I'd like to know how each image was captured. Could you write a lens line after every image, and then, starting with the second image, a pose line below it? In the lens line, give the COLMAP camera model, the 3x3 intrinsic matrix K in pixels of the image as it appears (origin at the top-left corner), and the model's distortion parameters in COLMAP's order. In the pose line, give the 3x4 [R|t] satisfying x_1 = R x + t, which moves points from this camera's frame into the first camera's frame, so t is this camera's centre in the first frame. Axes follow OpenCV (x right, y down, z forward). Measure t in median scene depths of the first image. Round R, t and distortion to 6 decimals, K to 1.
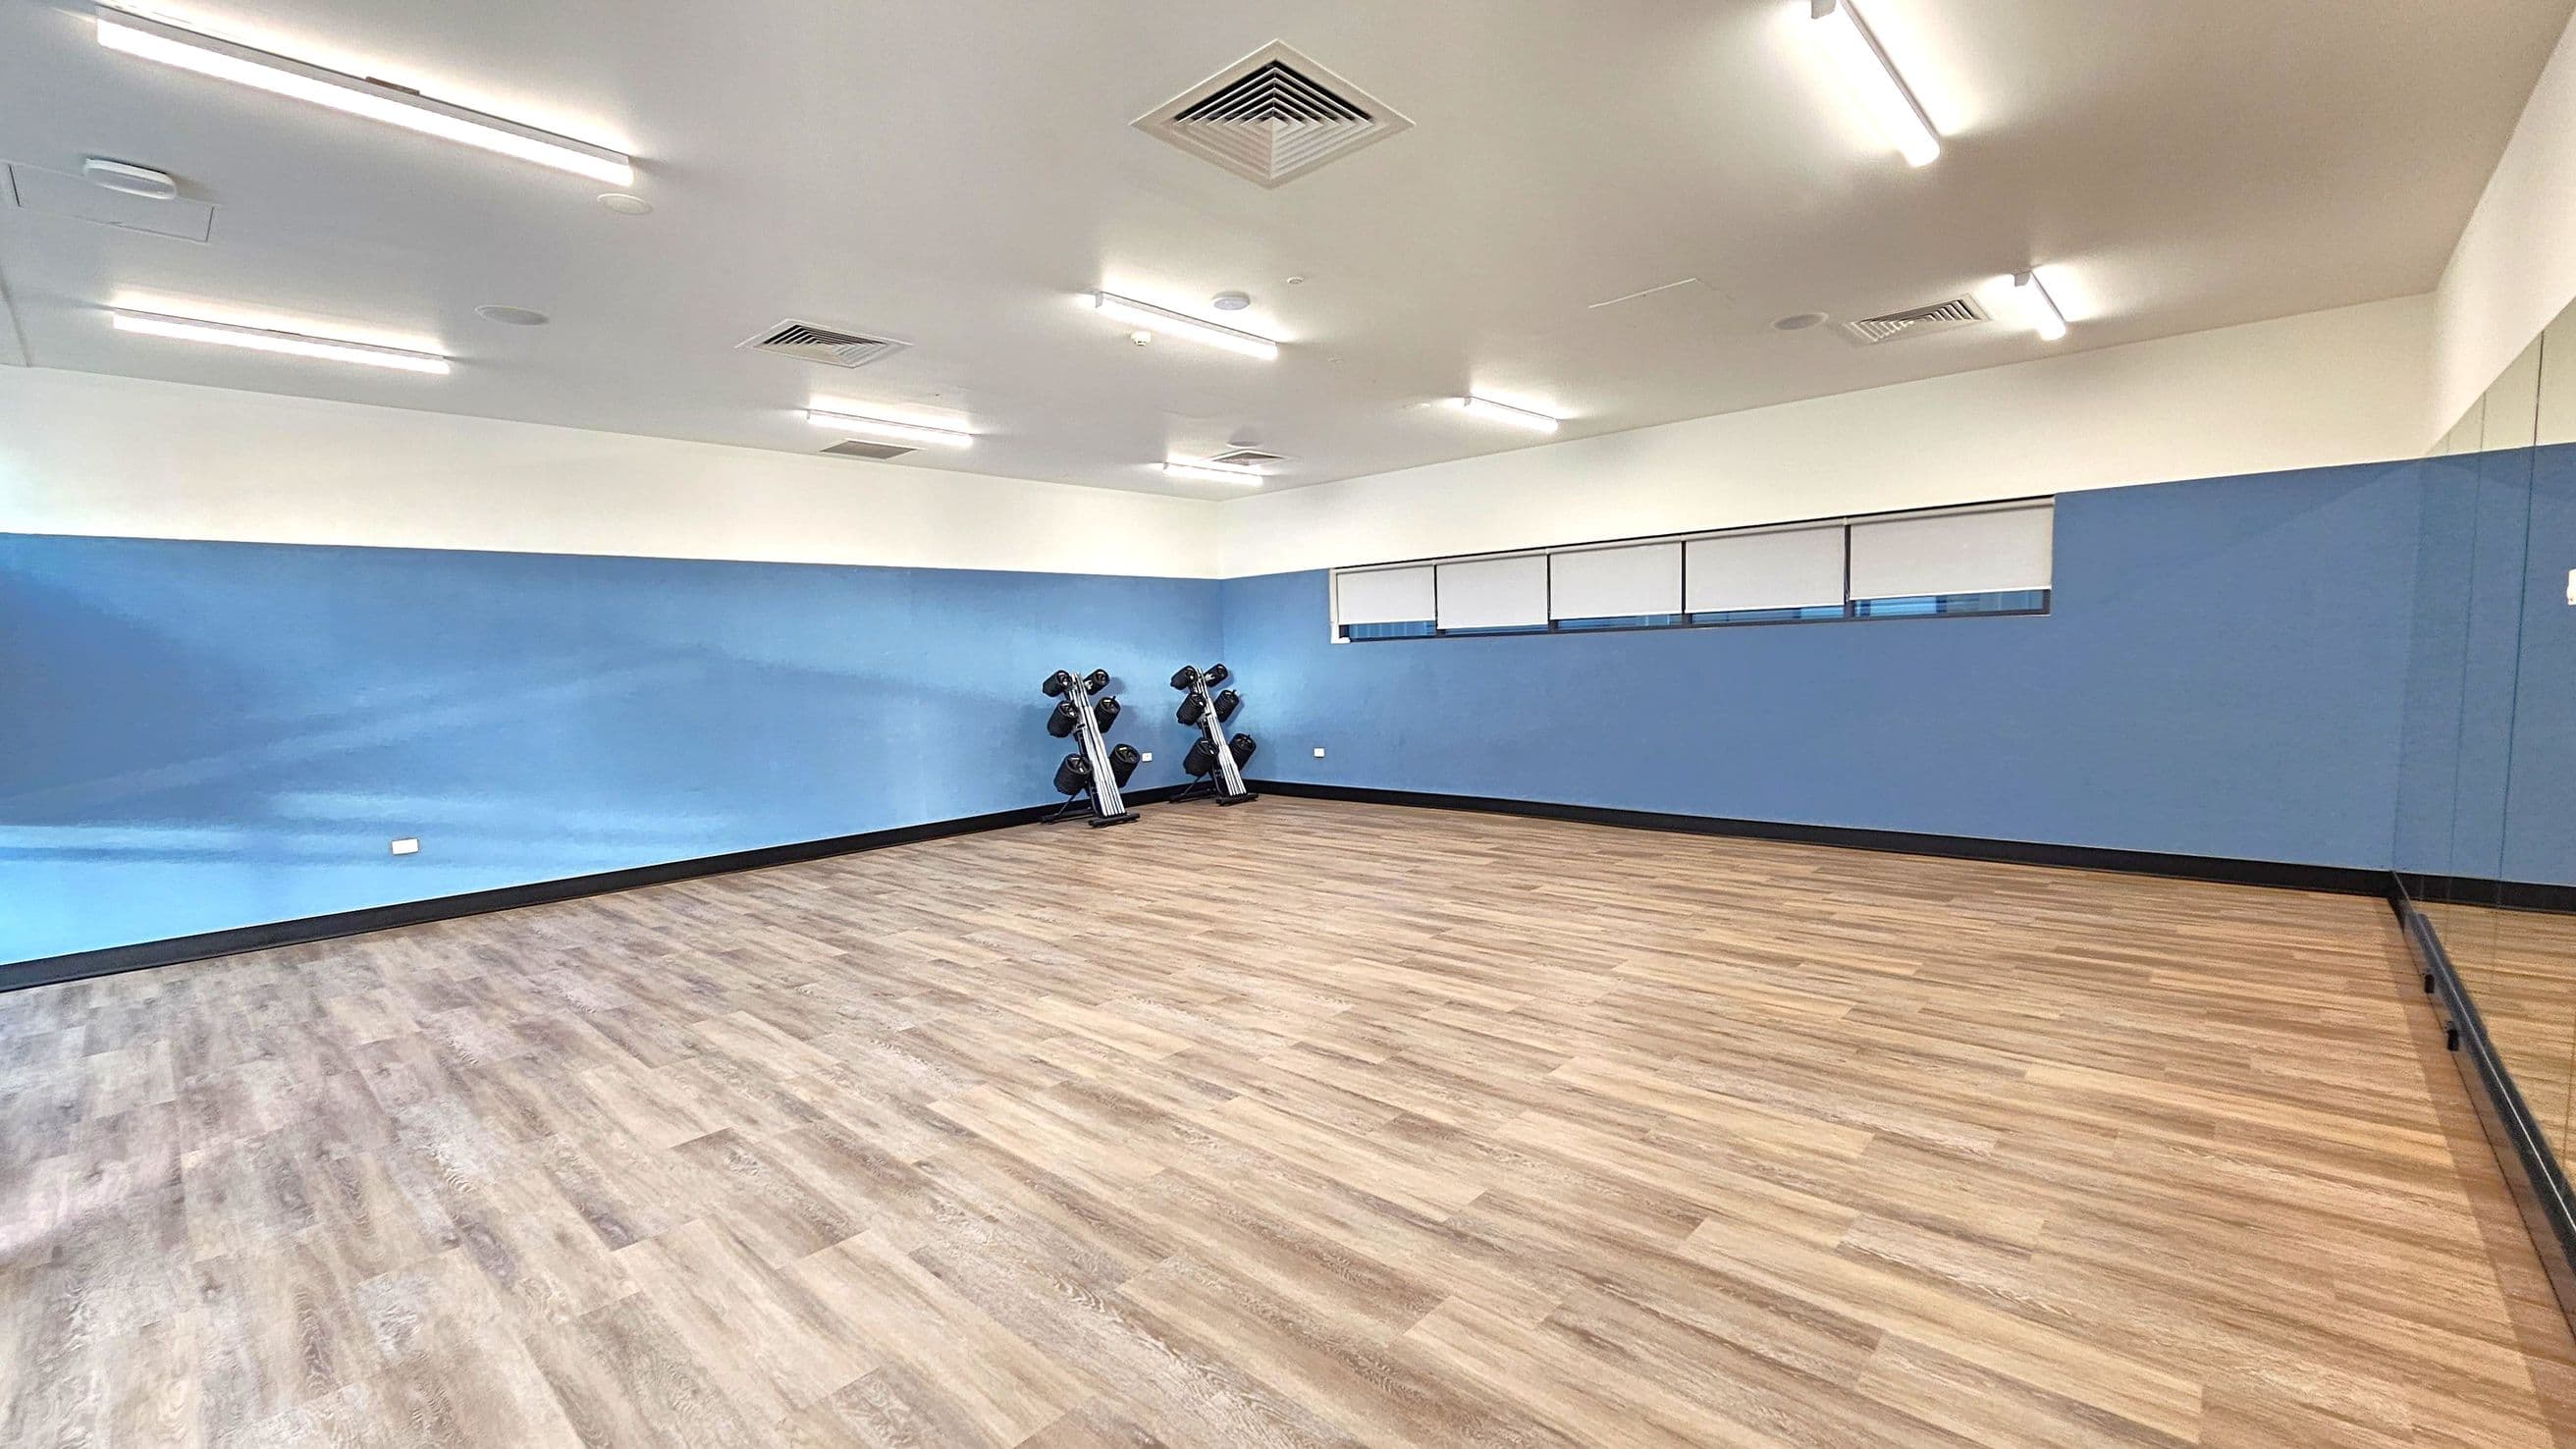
lens RADIAL K [[1050.3, 0, 1284.9], [0, 1050.3, 728.6], [0, 0, 1]] dist [-0.004352, 0.000471]
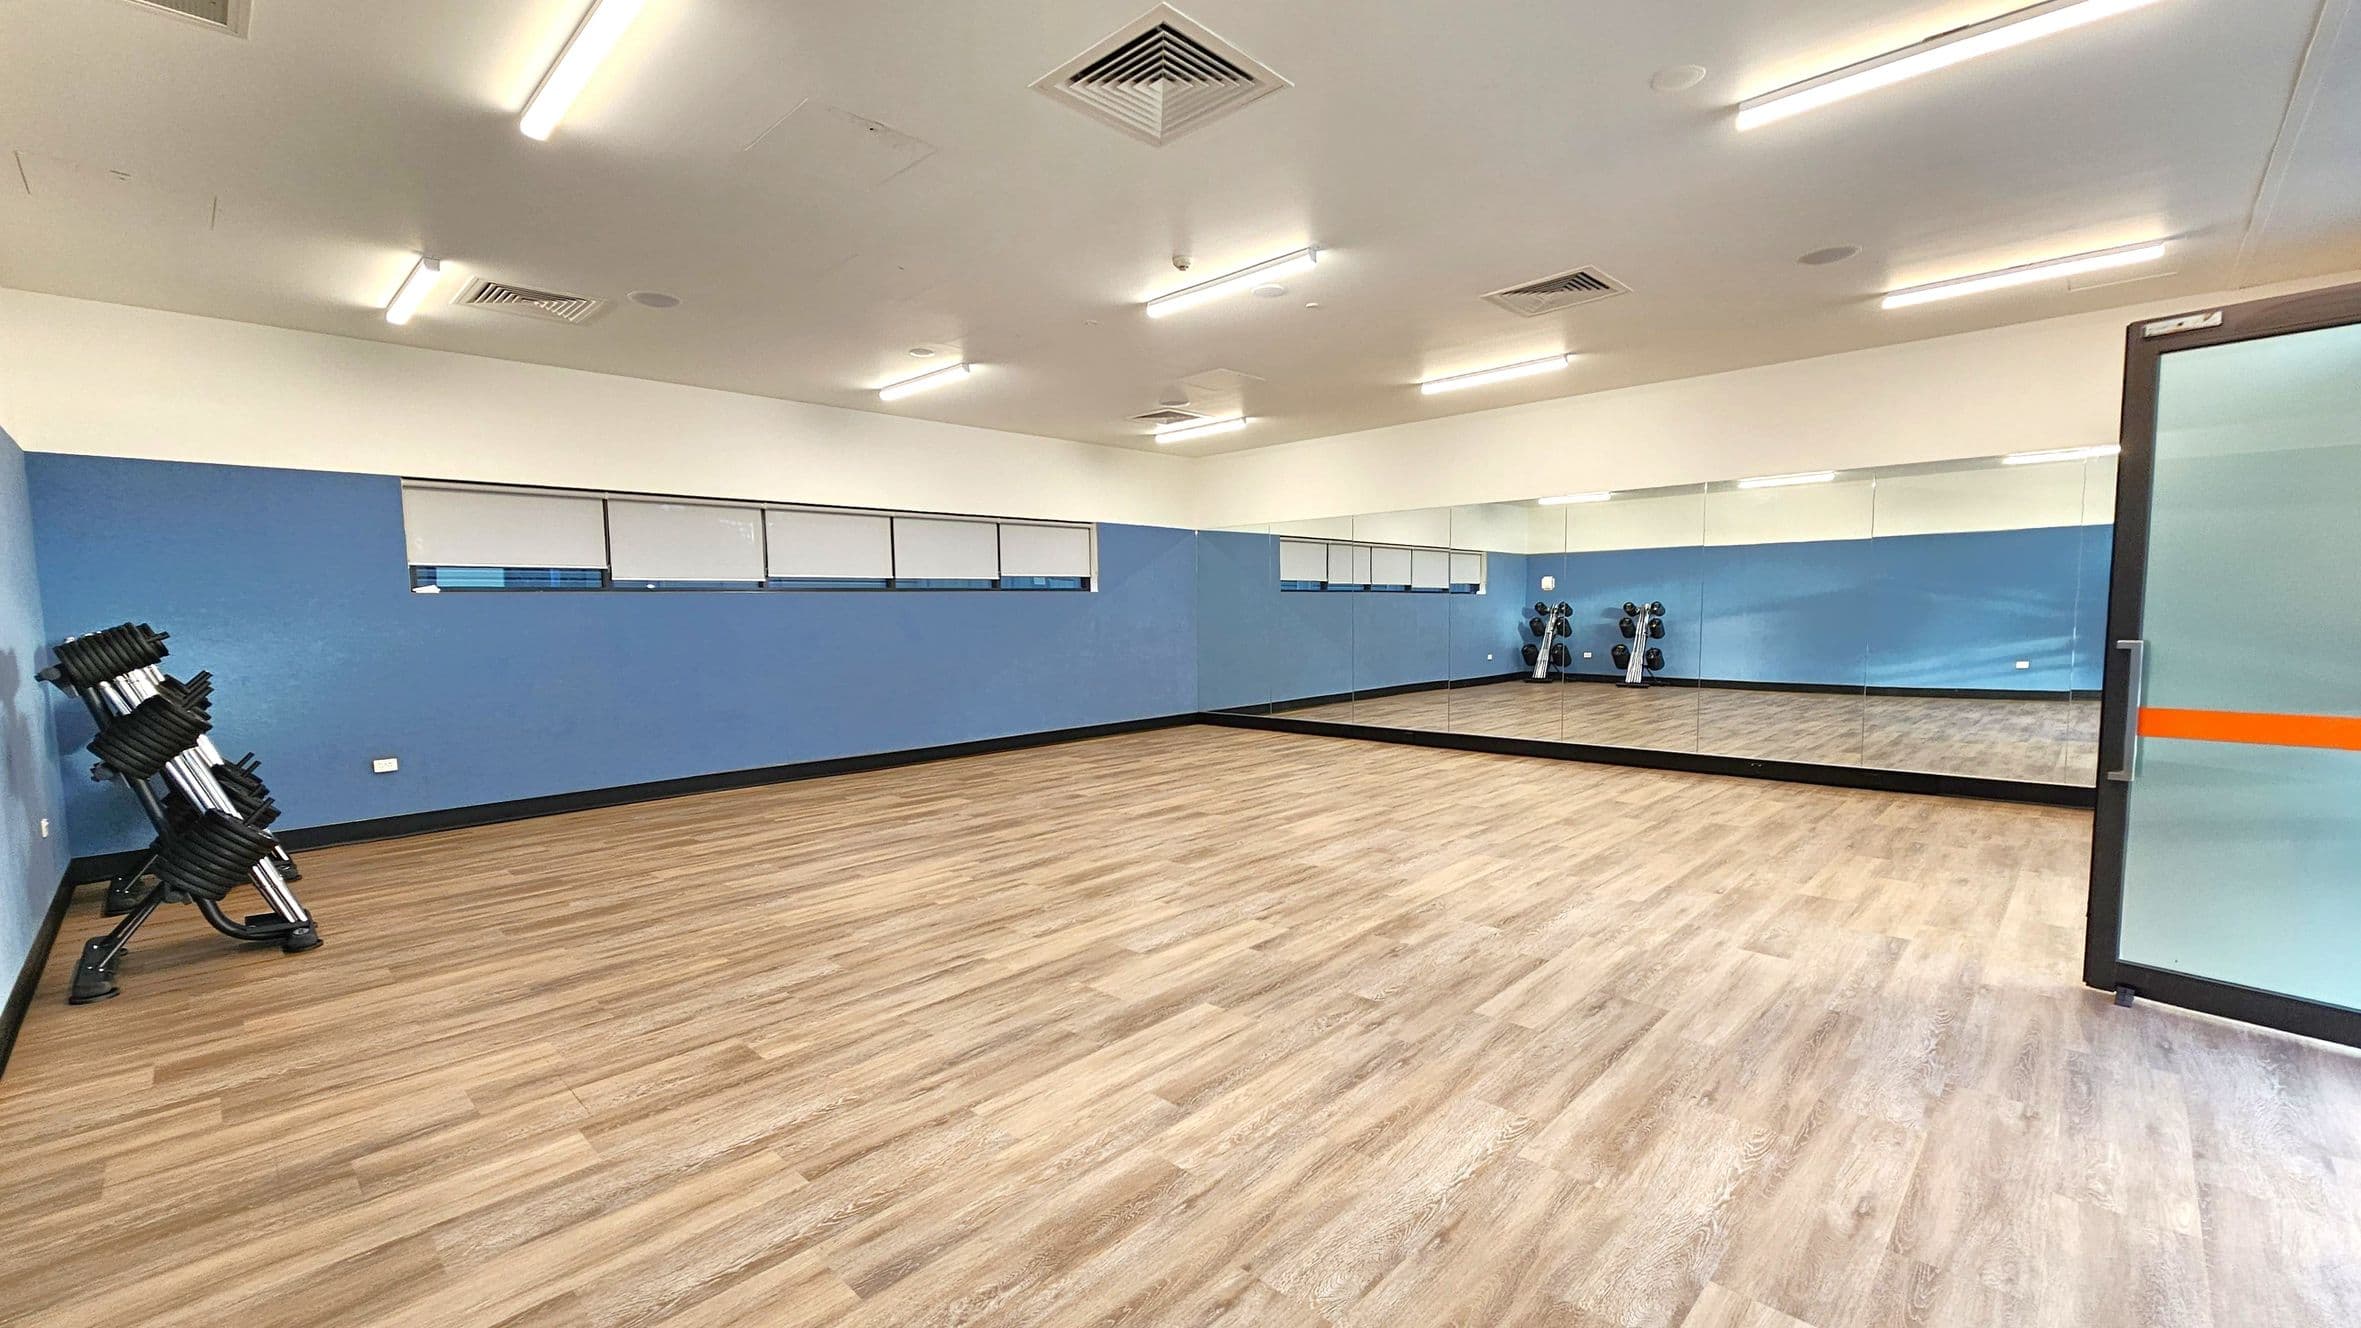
lens RADIAL K [[962.6, 0, 1177.7], [0, 962.6, 670.2], [0, 0, 1]] dist [-0.004352, 0.000471]
pose [[0.037278, -0.033679, 0.998737, -1.088979], [0.087627, 0.995692, 0.030305, -0.020352], [-0.995456, 0.086387, 0.040069, 1.035719]]
